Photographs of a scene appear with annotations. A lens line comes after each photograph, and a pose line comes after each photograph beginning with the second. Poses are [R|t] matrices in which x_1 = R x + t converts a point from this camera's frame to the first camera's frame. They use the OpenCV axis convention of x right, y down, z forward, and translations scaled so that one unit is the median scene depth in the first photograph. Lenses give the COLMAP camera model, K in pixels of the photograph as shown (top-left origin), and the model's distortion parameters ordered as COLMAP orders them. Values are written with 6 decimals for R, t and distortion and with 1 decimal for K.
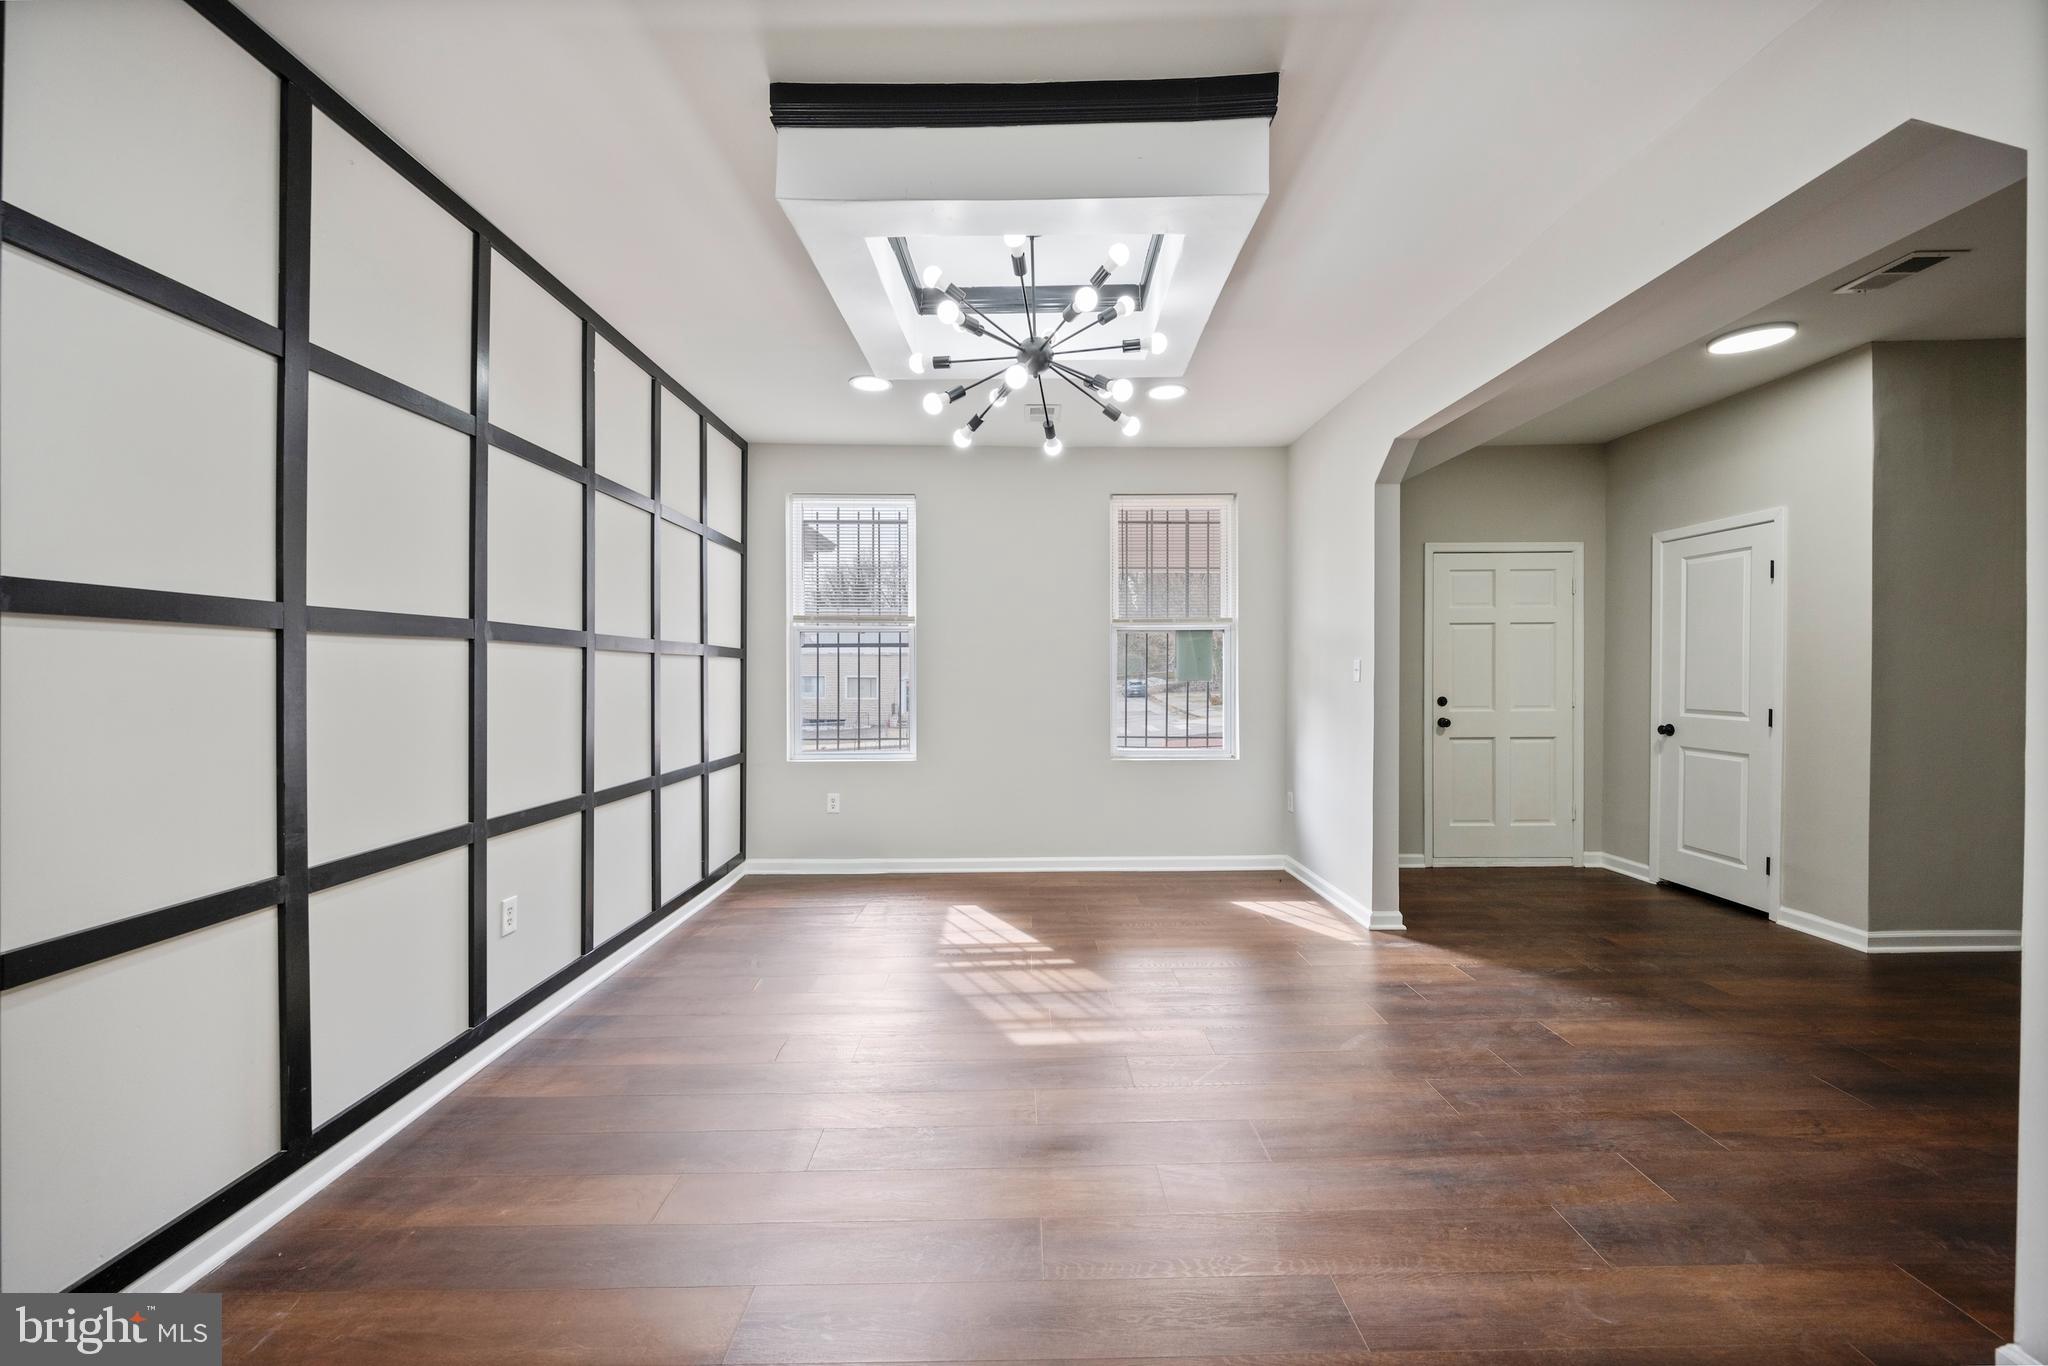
lens RADIAL K [[786.8, 0, 1022.1], [0, 786.8, 677.5], [0, 0, 1]] dist [-0.000851, -0.000033]
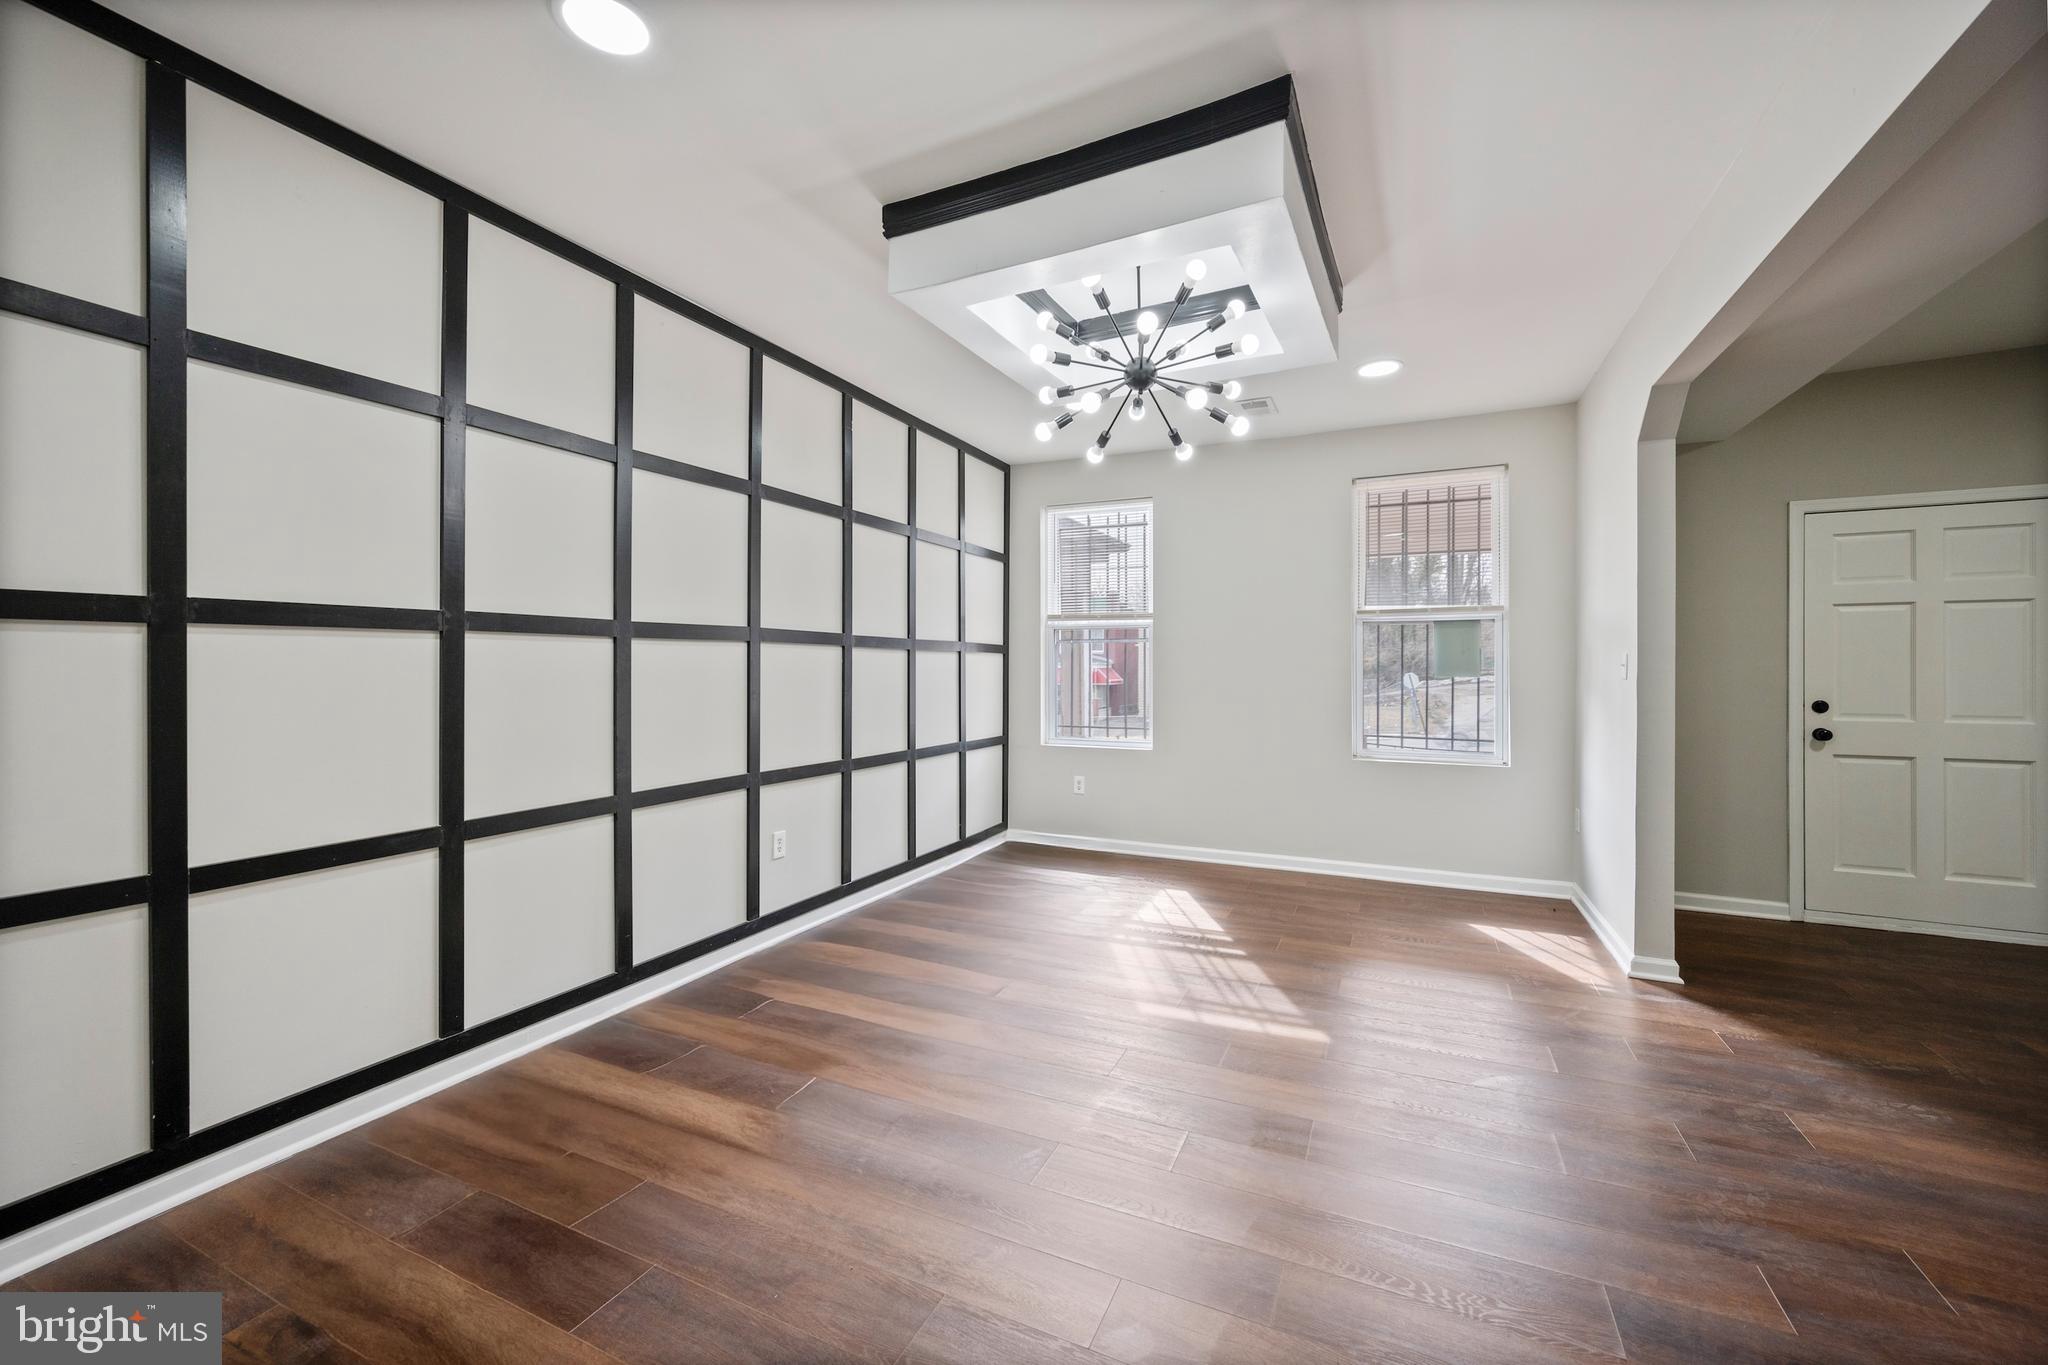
lens RADIAL K [[786.8, 0, 1038.5], [0, 786.8, 671.7], [0, 0, 1]] dist [-0.000851, -0.000033]
pose [[0.904441, 0.007432, -0.426534, 0.257446], [-0.006775, 0.999972, 0.003059, -0.001700], [0.426545, 0.000123, 0.904466, -0.027036]]
